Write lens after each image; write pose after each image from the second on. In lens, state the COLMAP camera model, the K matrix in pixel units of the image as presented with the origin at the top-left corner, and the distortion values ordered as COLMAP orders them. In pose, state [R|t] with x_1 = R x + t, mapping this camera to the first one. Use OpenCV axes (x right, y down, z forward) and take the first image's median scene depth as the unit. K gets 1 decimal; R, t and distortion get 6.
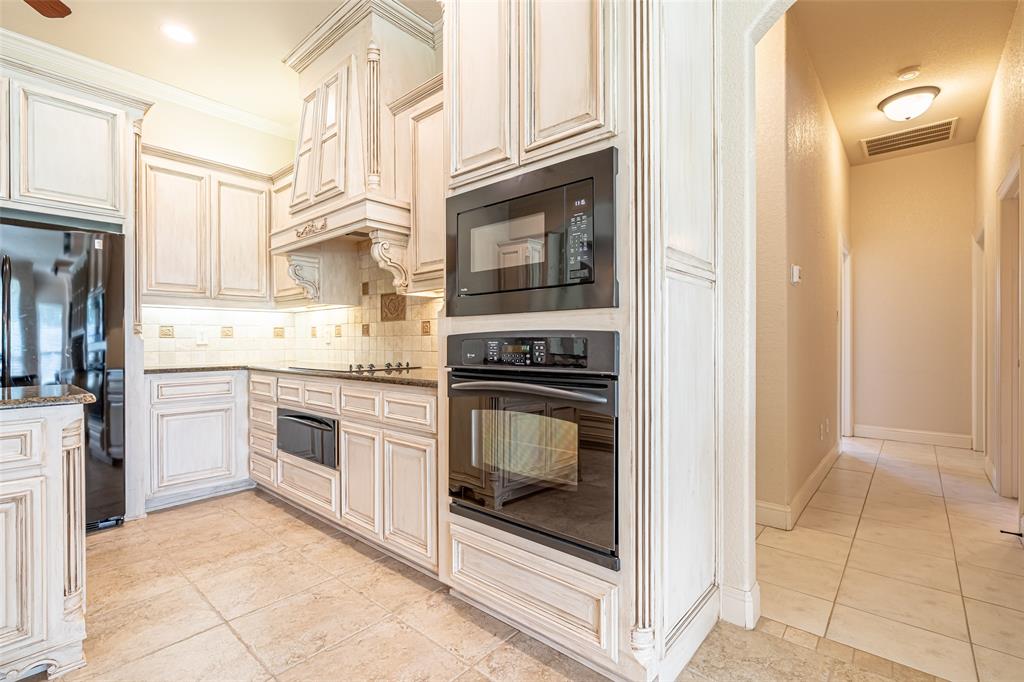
lens RADIAL K [[464.3, 0, 512.3], [0, 464.3, 340.3], [0, 0, 1]] dist [-0.008080, 0.003769]
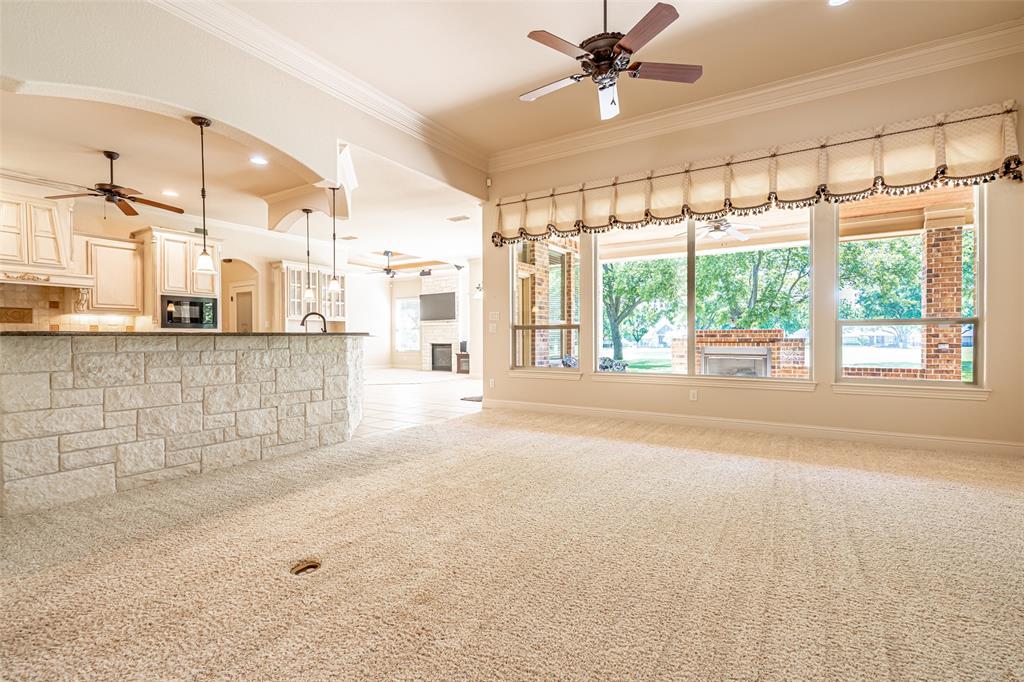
lens RADIAL K [[464.3, 0, 514.1], [0, 464.3, 341.5], [0, 0, 1]] dist [-0.008080, 0.003769]
pose [[-0.156957, -0.001699, 0.987604, -2.497210], [0.002714, 0.999994, 0.002152, 0.034001], [-0.987602, 0.003018, -0.156951, -0.686017]]
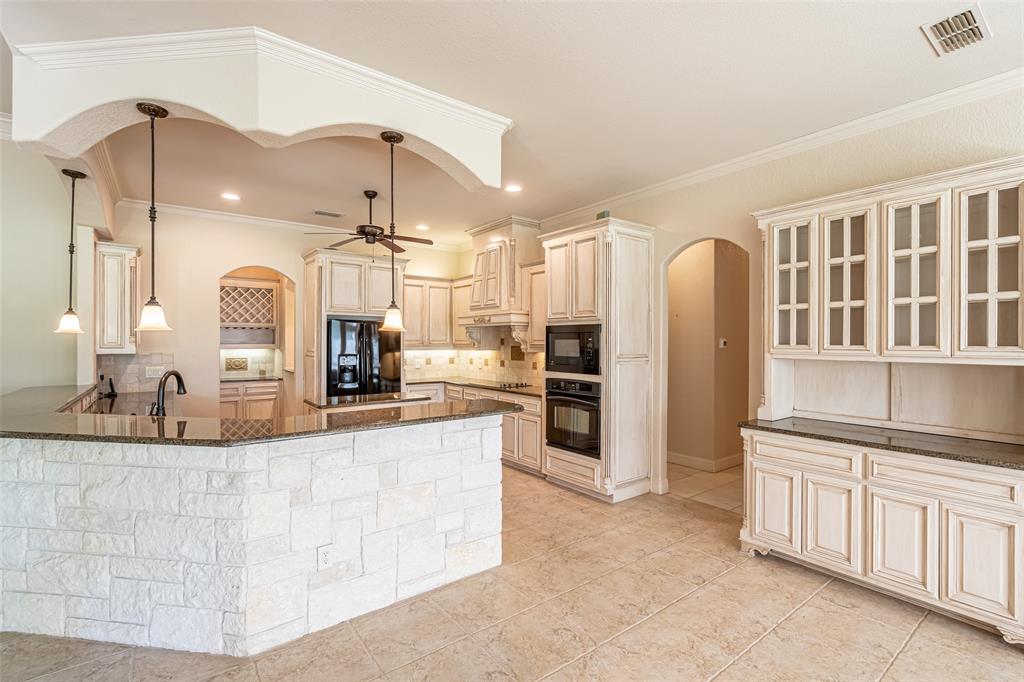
lens RADIAL K [[464.3, 0, 512.3], [0, 464.3, 342.6], [0, 0, 1]] dist [-0.008080, 0.003769]
pose [[0.979547, 0.009139, -0.201005, 0.121189], [-0.008090, 0.999949, 0.006043, -0.136479], [0.201050, -0.004294, 0.979571, -0.976948]]
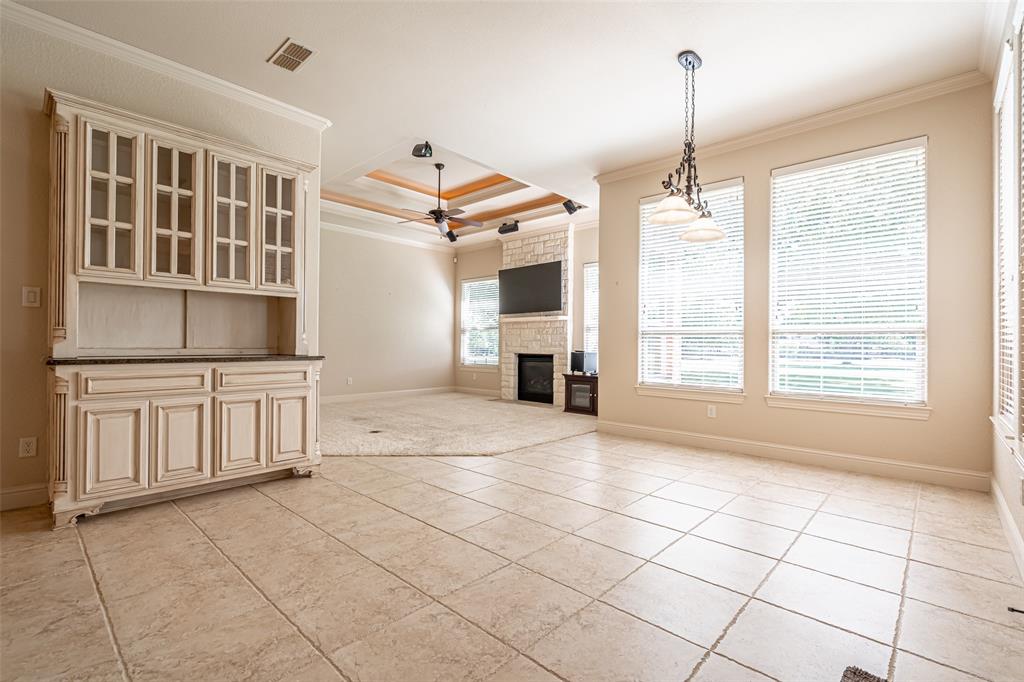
lens RADIAL K [[464.3, 0, 513.7], [0, 464.3, 340.3], [0, 0, 1]] dist [-0.008080, 0.003769]
pose [[0.027482, 0.014638, 0.999515, -0.369800], [-0.007562, 0.999867, -0.014435, 0.024526], [-0.999594, -0.007161, 0.027589, -0.647227]]
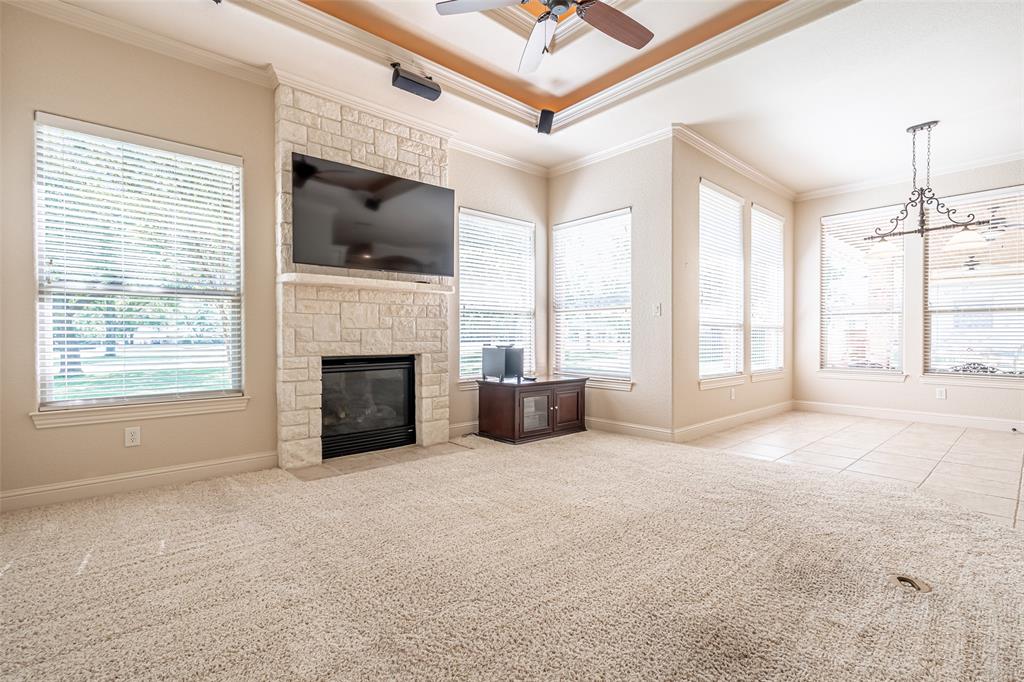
lens RADIAL K [[464.3, 0, 511.4], [0, 464.3, 342.3], [0, 0, 1]] dist [-0.008080, 0.003769]
pose [[-0.991630, 0.002852, 0.129079, 1.804847], [0.004001, 0.999955, 0.008640, 0.016814], [-0.129048, 0.009084, -0.991597, 0.601583]]
